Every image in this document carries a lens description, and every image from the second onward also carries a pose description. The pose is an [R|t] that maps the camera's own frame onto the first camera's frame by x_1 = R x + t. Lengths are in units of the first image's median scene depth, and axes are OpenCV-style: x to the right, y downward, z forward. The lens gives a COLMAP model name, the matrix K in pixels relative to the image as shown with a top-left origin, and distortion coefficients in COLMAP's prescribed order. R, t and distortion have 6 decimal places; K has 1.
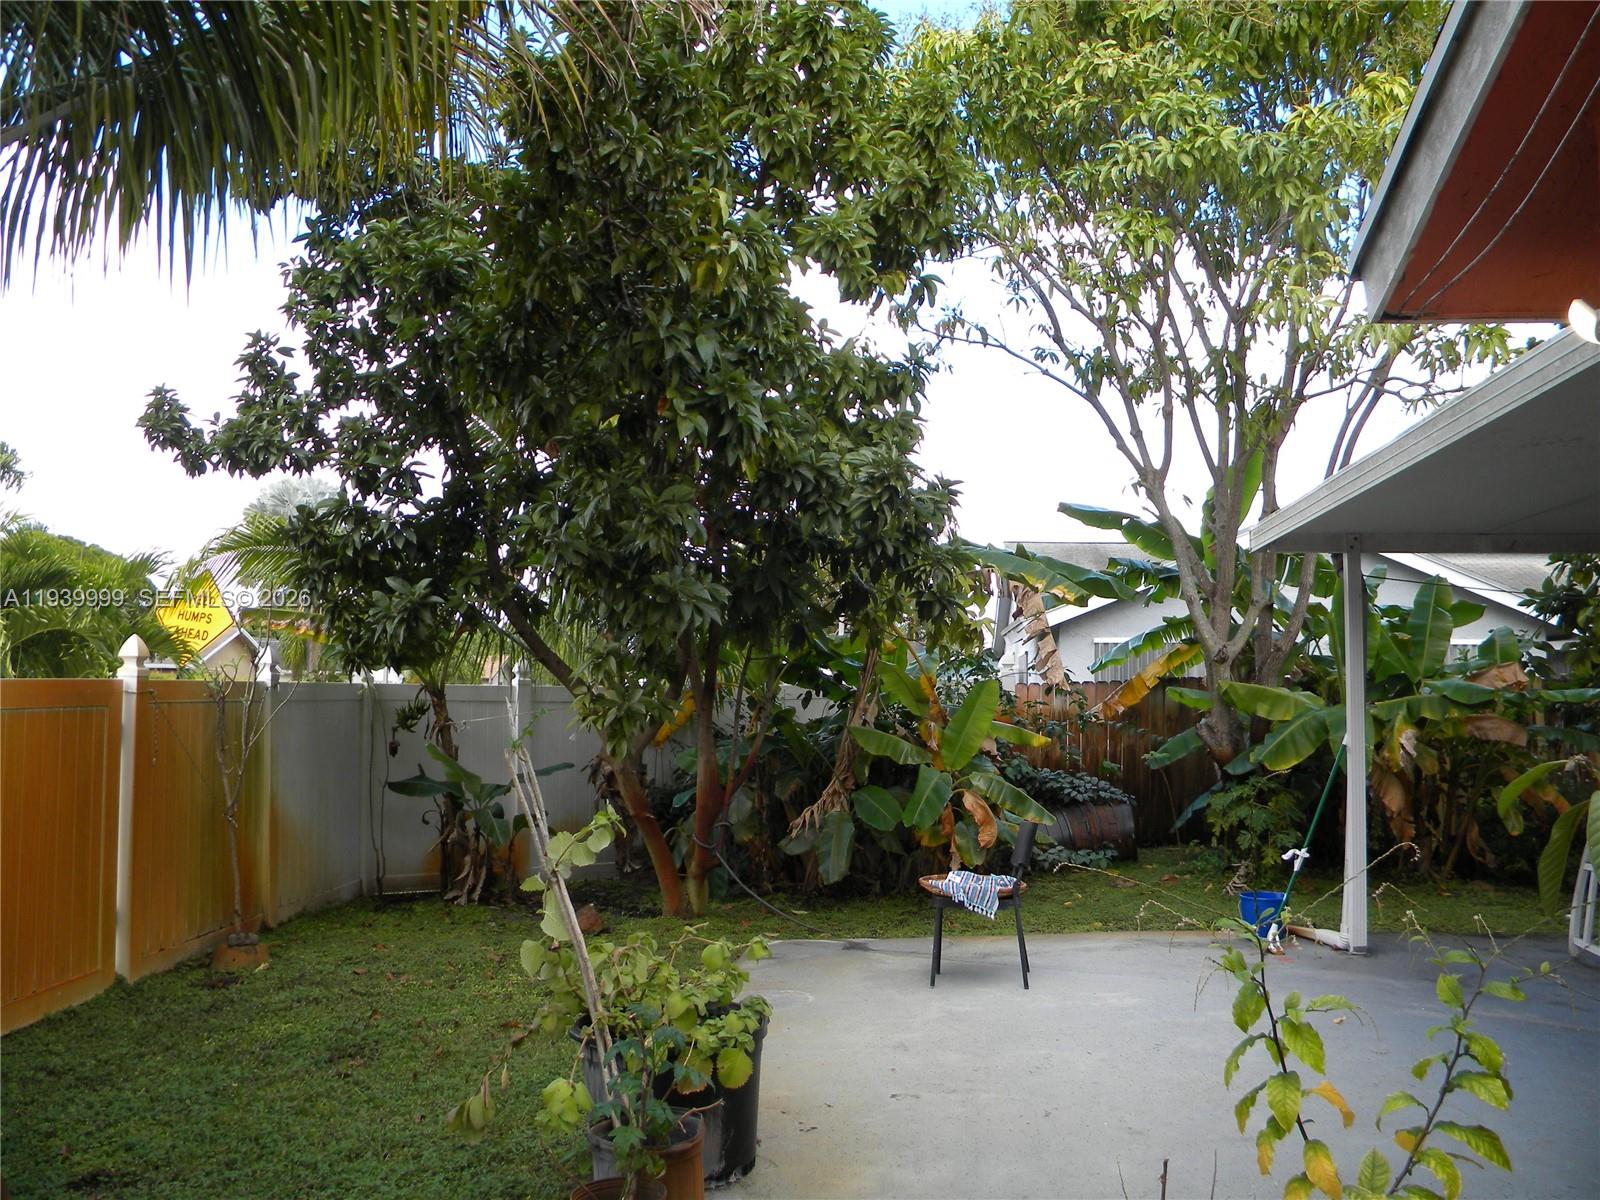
lens RADIAL K [[1415.1, 0, 720.1], [0, 1415.1, 596.0], [0, 0, 1]] dist [-0.189803, 0.111119]
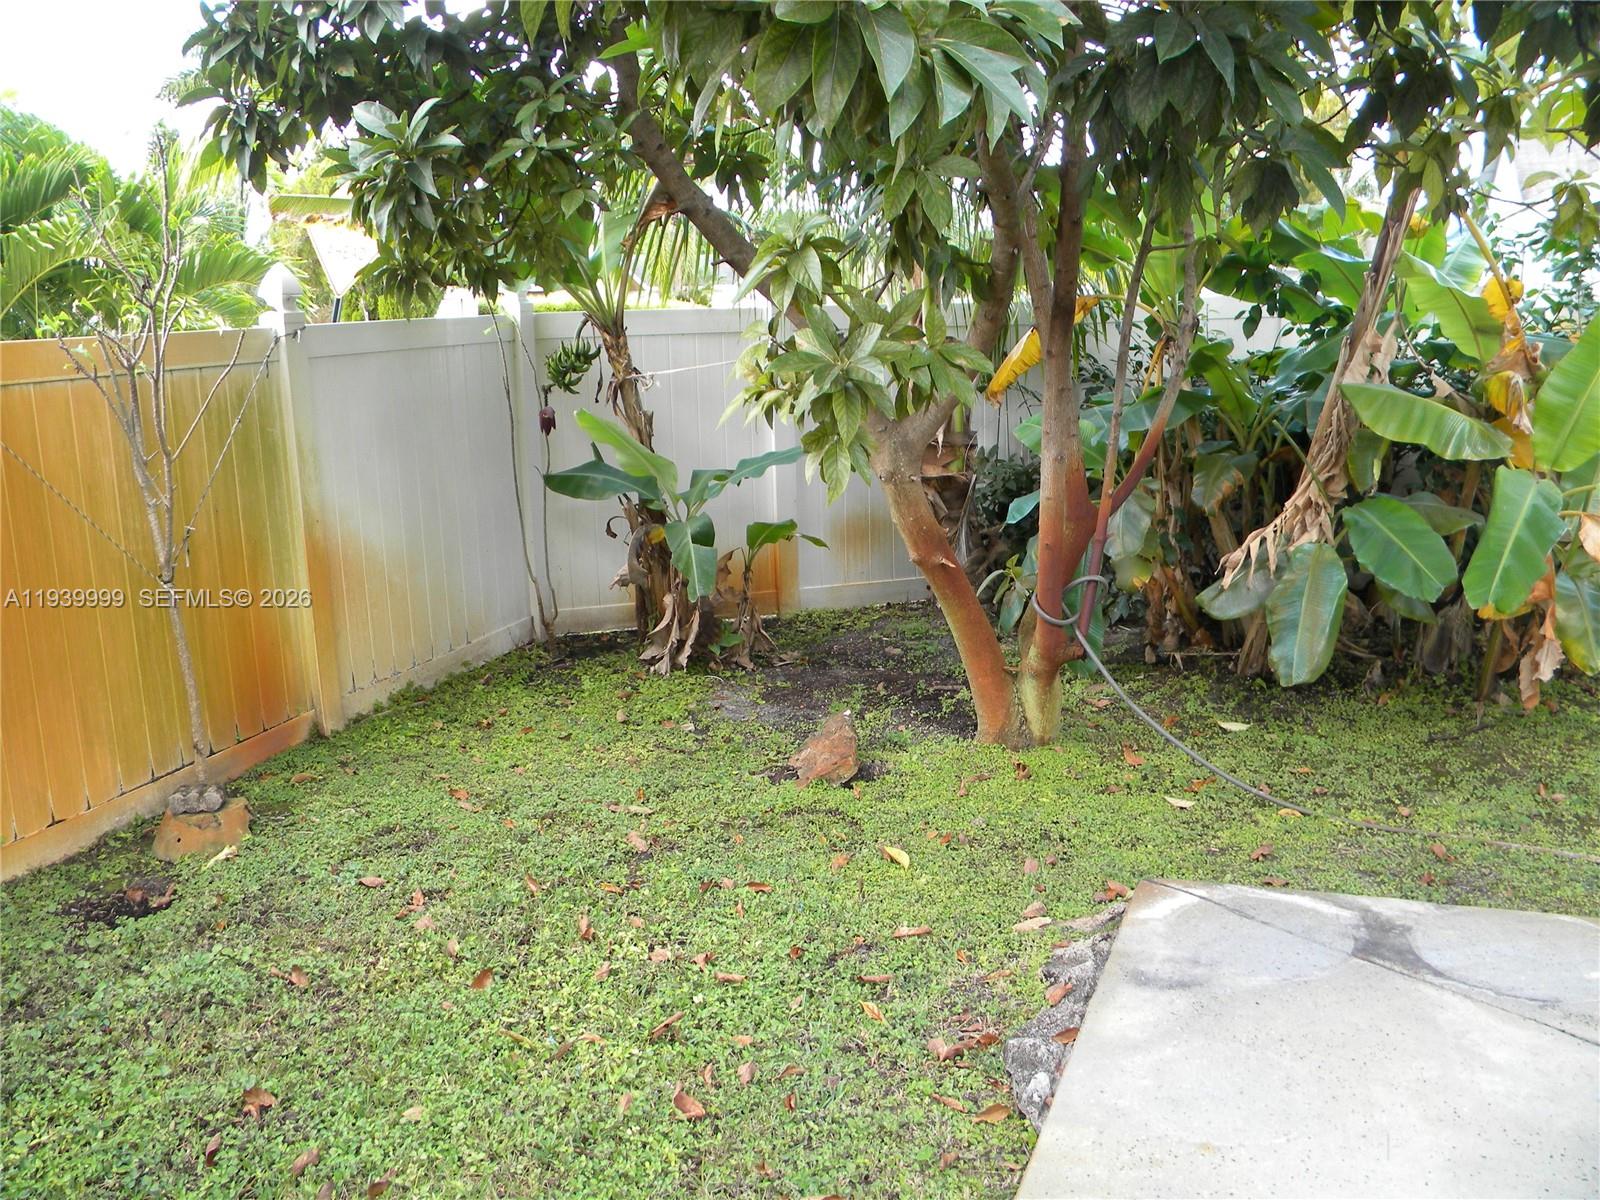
lens RADIAL K [[1415.1, 0, 720.1], [0, 1415.1, 596.0], [0, 0, 1]] dist [-0.189803, 0.111119]
pose [[0.961649, 0.023457, -0.273278, 0.010220], [0.052778, 0.961893, 0.268285, 0.022462], [0.269157, -0.272419, 0.923765, 0.448016]]
